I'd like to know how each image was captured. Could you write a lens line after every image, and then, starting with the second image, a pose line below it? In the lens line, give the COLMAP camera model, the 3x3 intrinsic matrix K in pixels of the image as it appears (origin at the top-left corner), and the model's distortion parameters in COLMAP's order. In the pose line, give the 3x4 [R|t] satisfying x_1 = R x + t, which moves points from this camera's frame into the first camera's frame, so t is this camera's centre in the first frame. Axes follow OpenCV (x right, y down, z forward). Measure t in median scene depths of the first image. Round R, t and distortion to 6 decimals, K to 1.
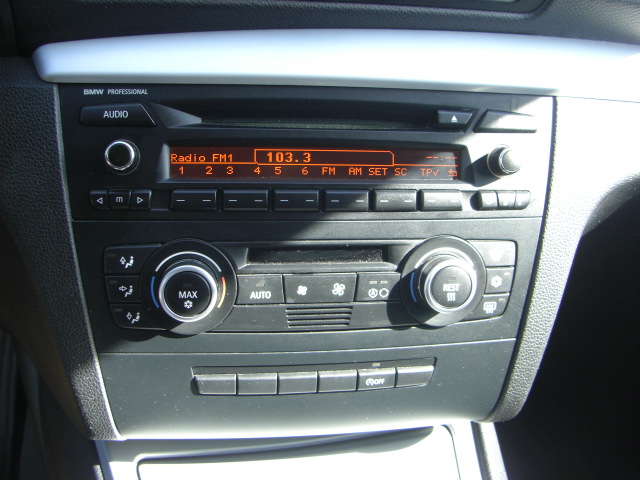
lens RADIAL K [[718.1, 0, 316.6], [0, 718.1, 239.6], [0, 0, 1]] dist [-0.141544, 0.000000]
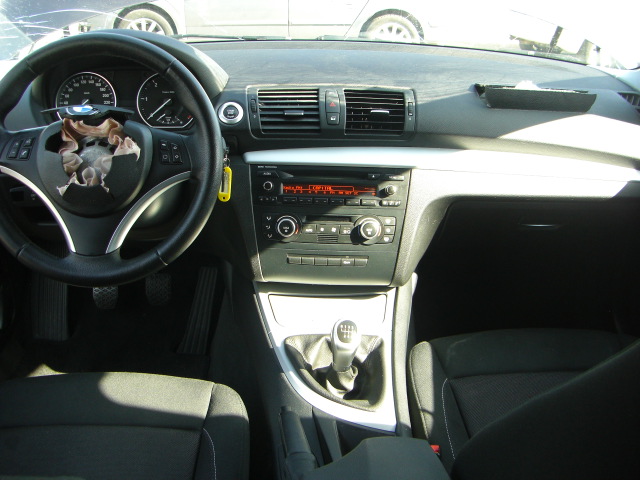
lens RADIAL K [[718.1, 0, 321.3], [0, 718.1, 238.9], [0, 0, 1]] dist [-0.141544, 0.000000]
pose [[0.976269, 0.034301, -0.213830, 0.644064], [-0.044476, 0.998087, -0.042955, 0.243175], [0.211947, 0.051445, 0.975926, -2.055982]]
